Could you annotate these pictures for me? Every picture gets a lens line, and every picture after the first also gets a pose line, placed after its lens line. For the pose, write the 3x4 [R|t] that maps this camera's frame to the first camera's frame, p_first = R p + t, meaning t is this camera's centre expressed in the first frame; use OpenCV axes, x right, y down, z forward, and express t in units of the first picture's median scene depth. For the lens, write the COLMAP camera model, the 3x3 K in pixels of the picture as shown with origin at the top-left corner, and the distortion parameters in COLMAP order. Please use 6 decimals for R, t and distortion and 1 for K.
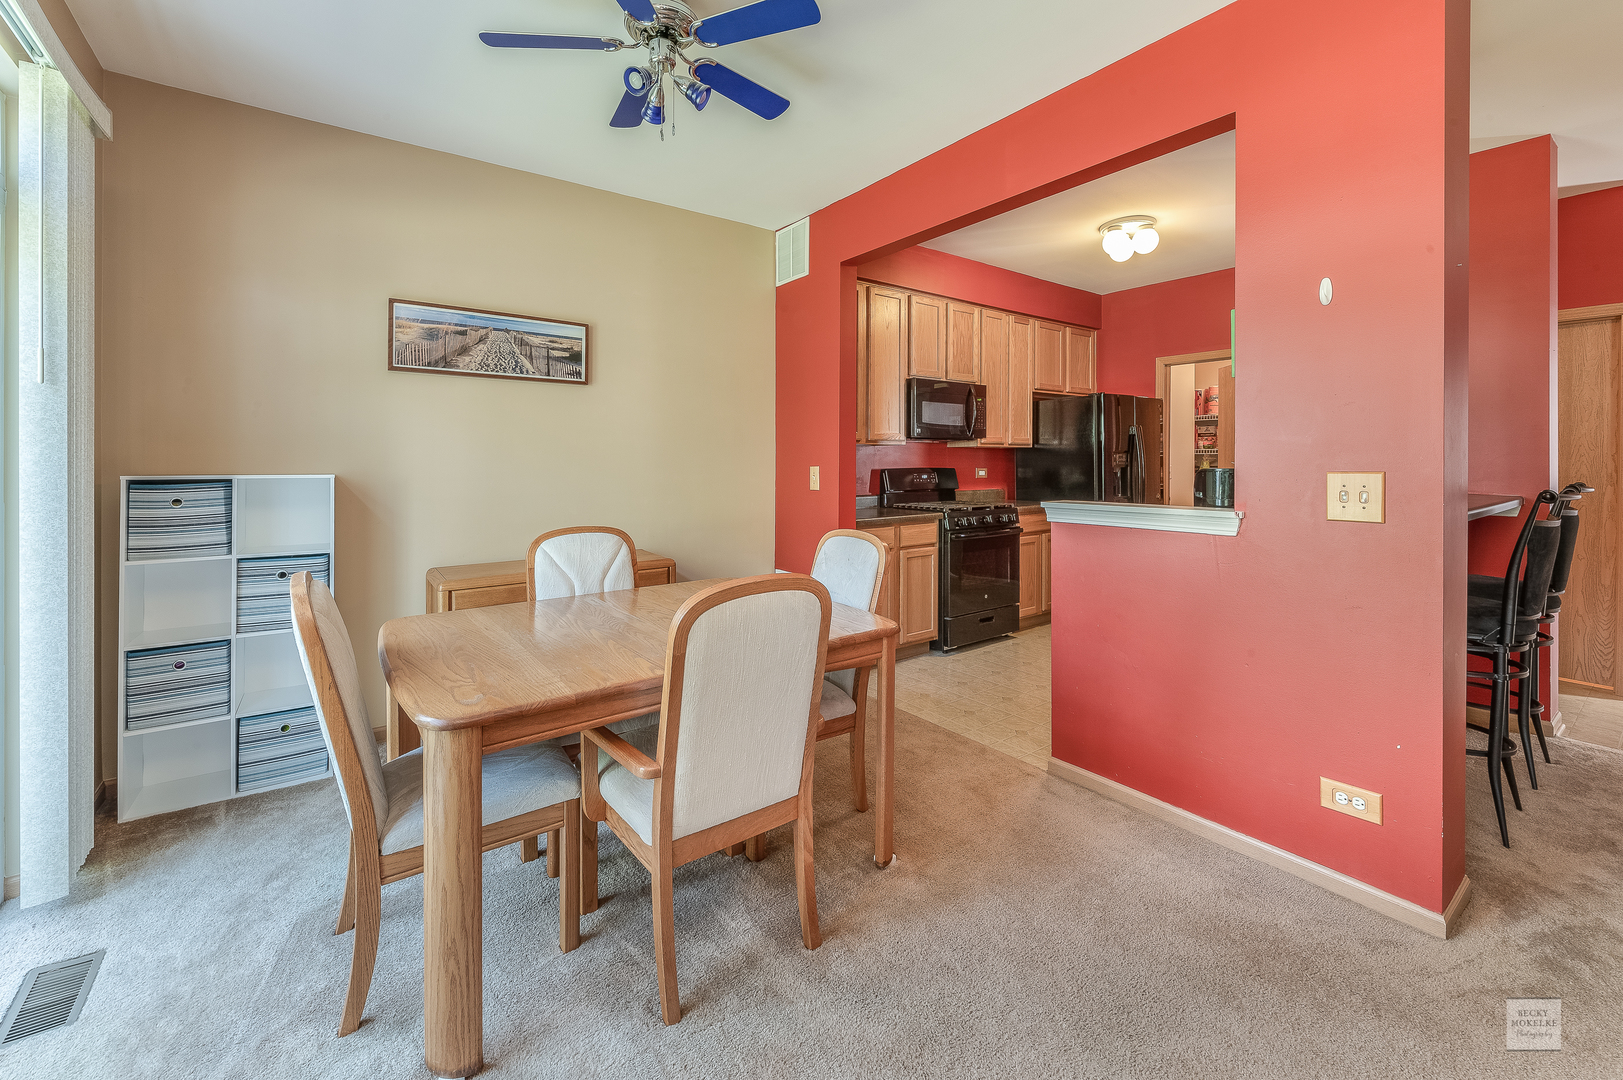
lens RADIAL K [[655.4, 0, 865.9], [0, 655.4, 459.3], [0, 0, 1]] dist [0.000647, -0.000163]
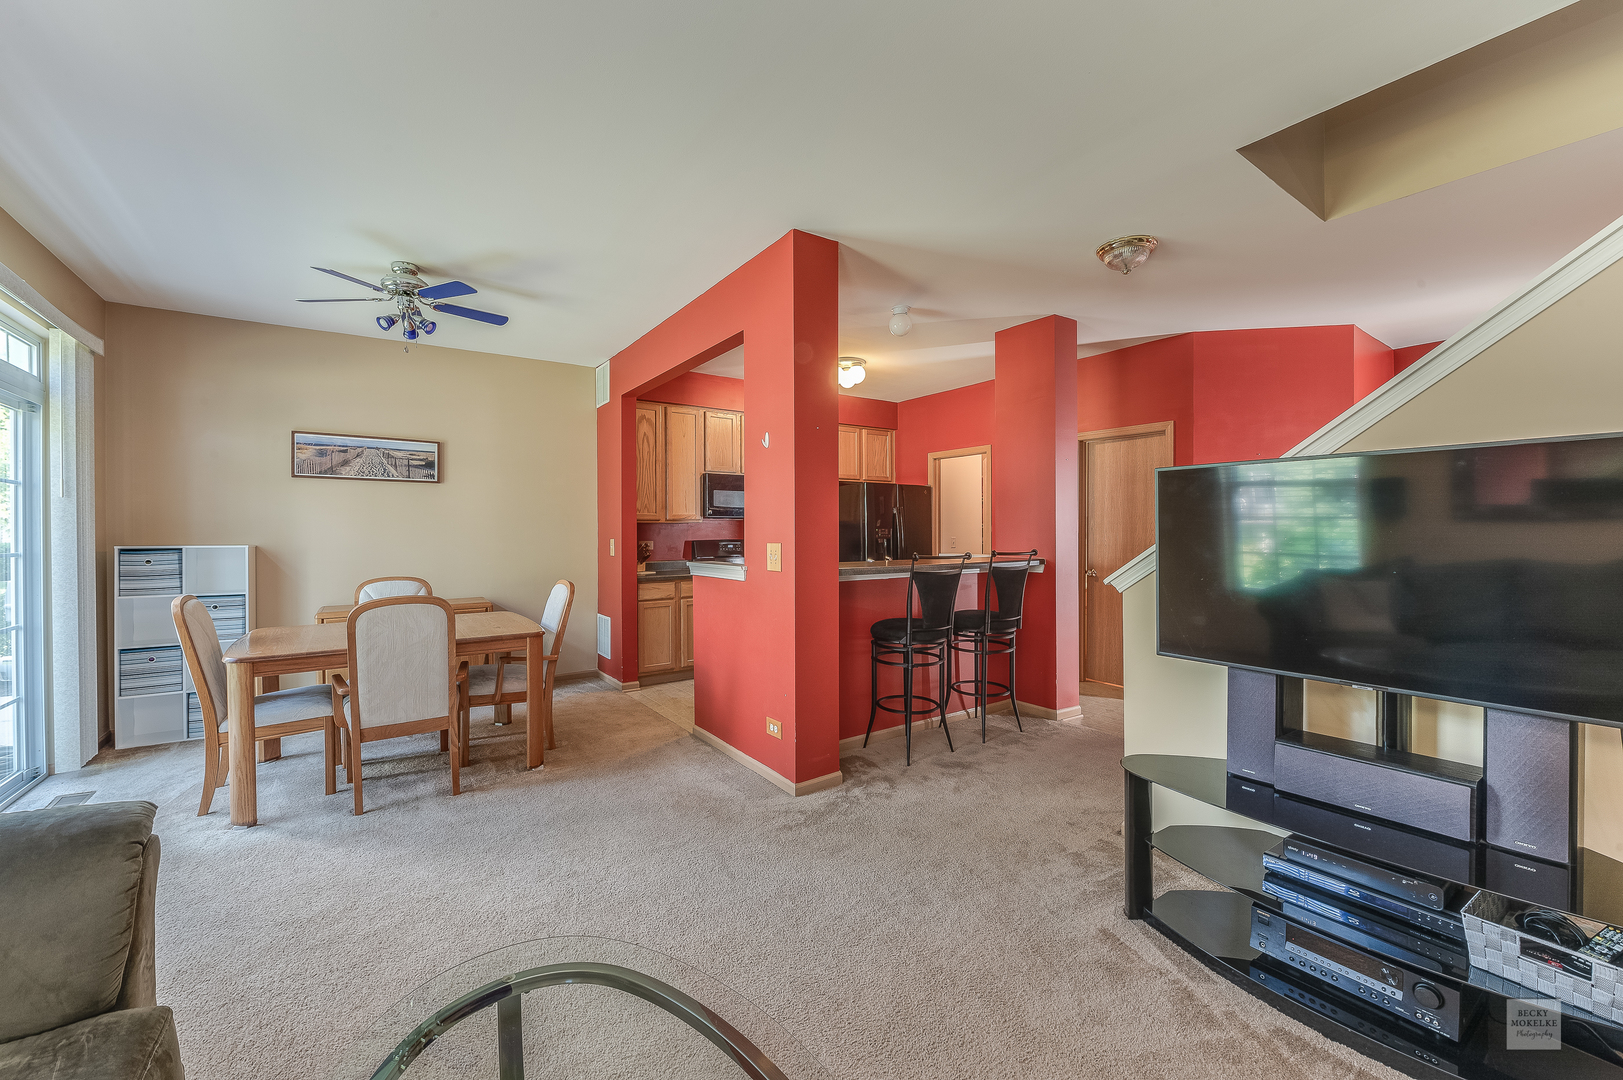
lens RADIAL K [[617.6, 0, 837.9], [0, 617.6, 532.3], [0, 0, 1]] dist [-0.003230, 0.000180]
pose [[0.999576, -0.002394, -0.029026, 0.673886], [0.002466, 0.999994, 0.002440, -0.008240], [0.029019, -0.002510, 0.999576, -0.463670]]
